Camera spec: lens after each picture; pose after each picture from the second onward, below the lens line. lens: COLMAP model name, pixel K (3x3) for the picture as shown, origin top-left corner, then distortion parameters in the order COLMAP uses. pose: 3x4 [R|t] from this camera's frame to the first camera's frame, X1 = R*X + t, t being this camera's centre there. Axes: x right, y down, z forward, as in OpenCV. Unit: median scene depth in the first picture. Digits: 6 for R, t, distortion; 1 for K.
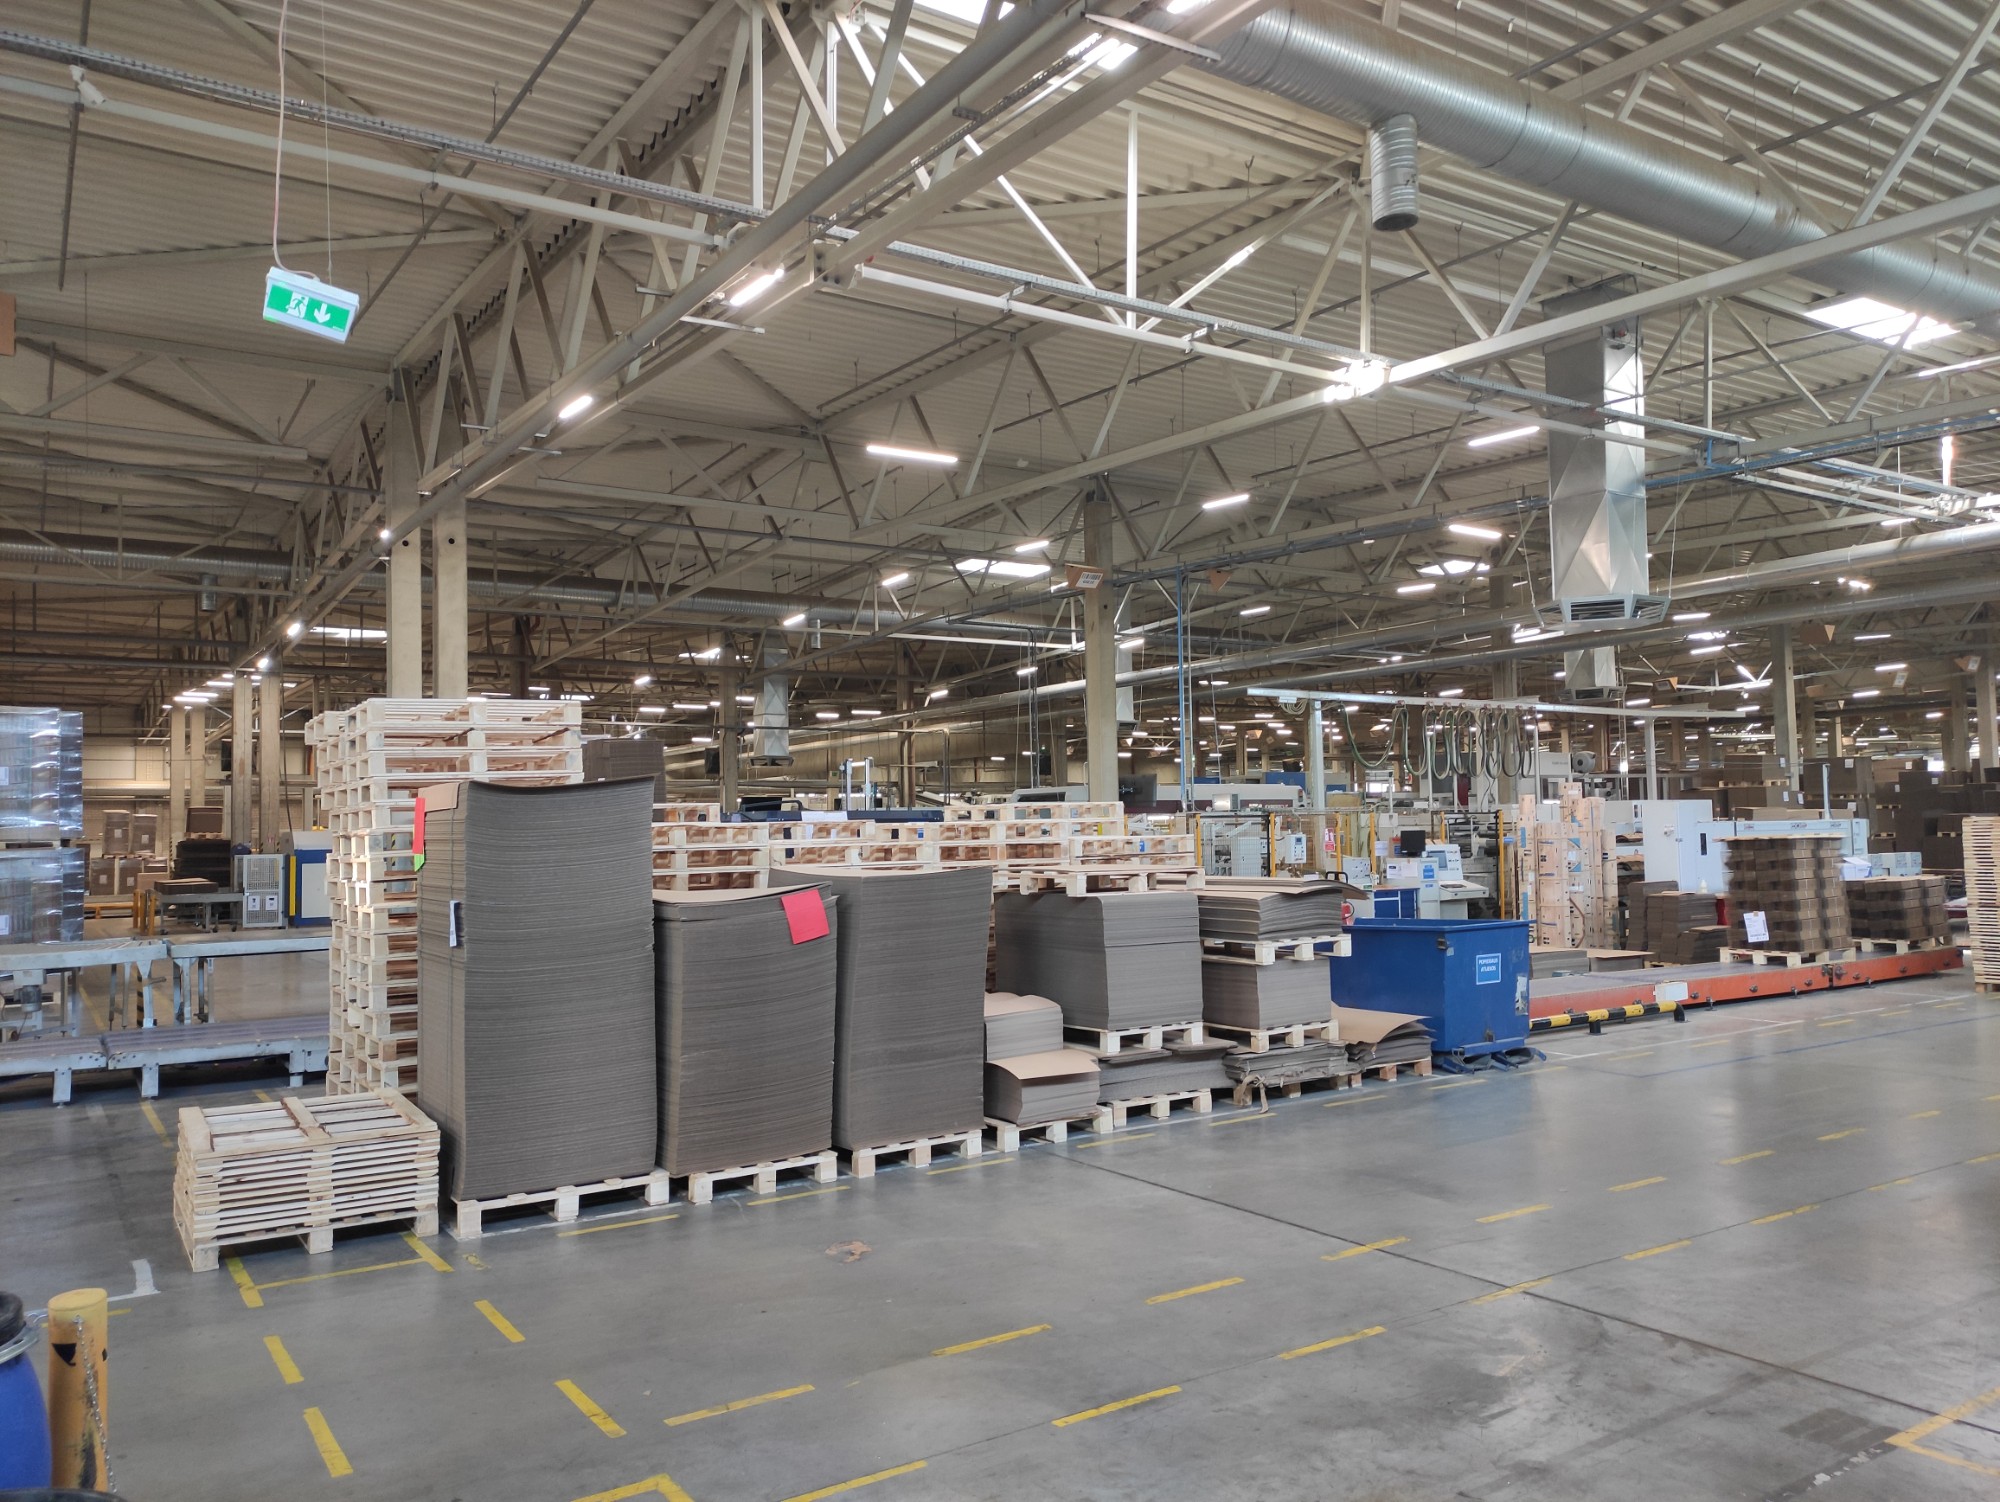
lens RADIAL K [[1466.9, 0, 1000.0], [0, 1466.9, 751.0], [0, 0, 1]] dist [0.003158, -0.006646]
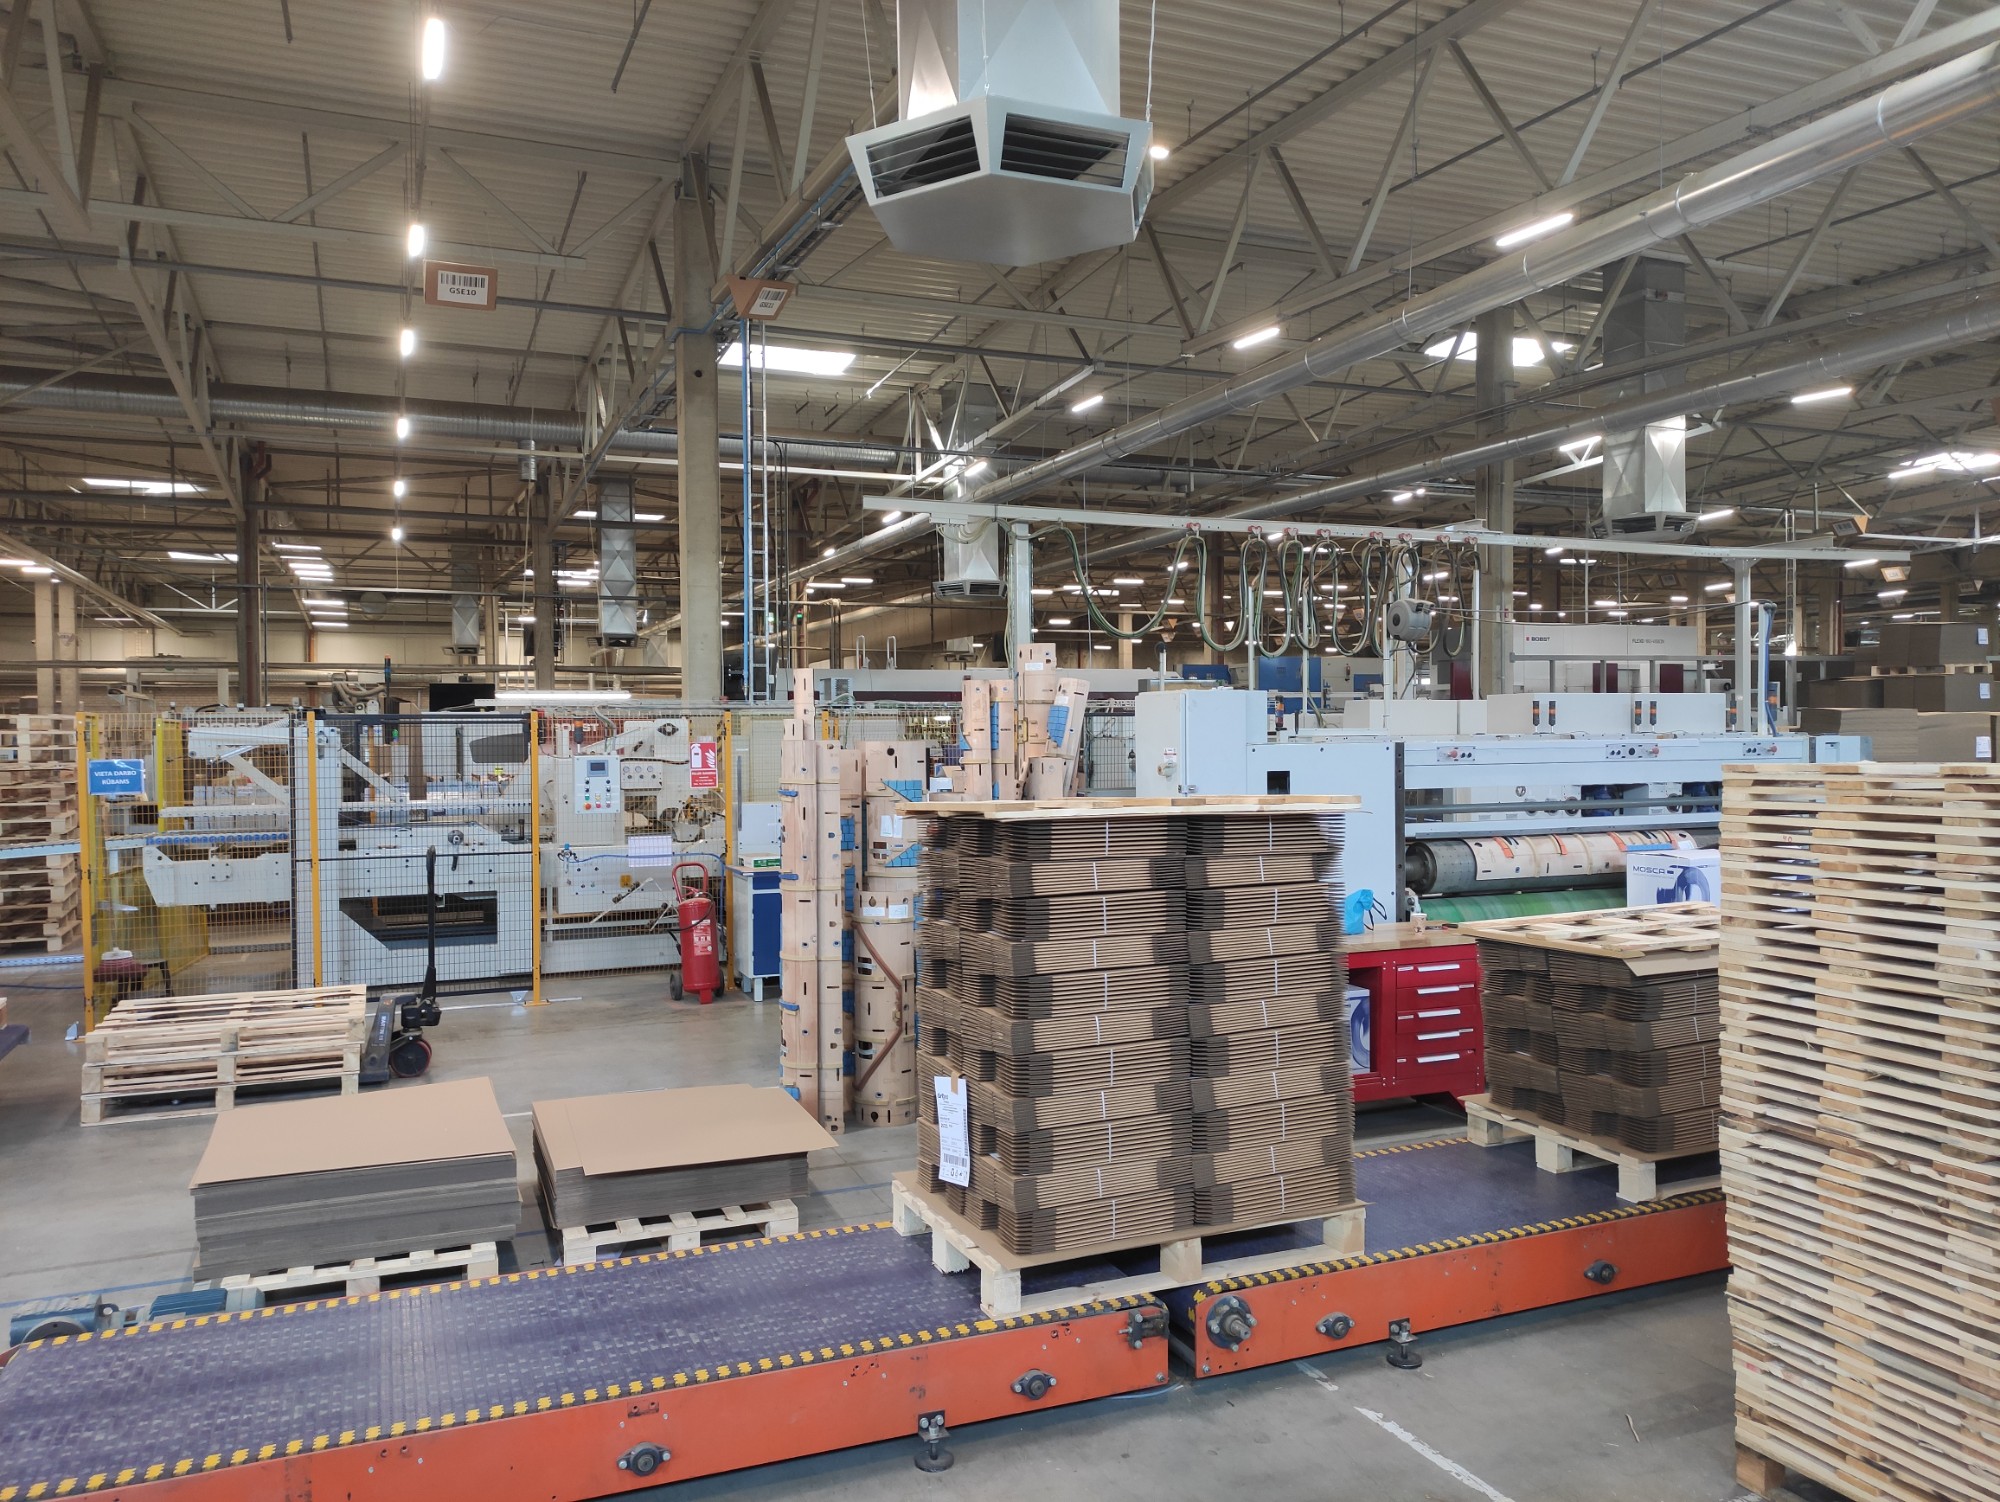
lens RADIAL K [[1466.9, 0, 1000.0], [0, 1466.9, 751.0], [0, 0, 1]] dist [0.003158, -0.006646]
pose [[0.982275, 0.011200, -0.187113, 0.536034], [0.001976, 0.997539, 0.070083, 0.026838], [0.187437, -0.069210, 0.979835, 0.682420]]
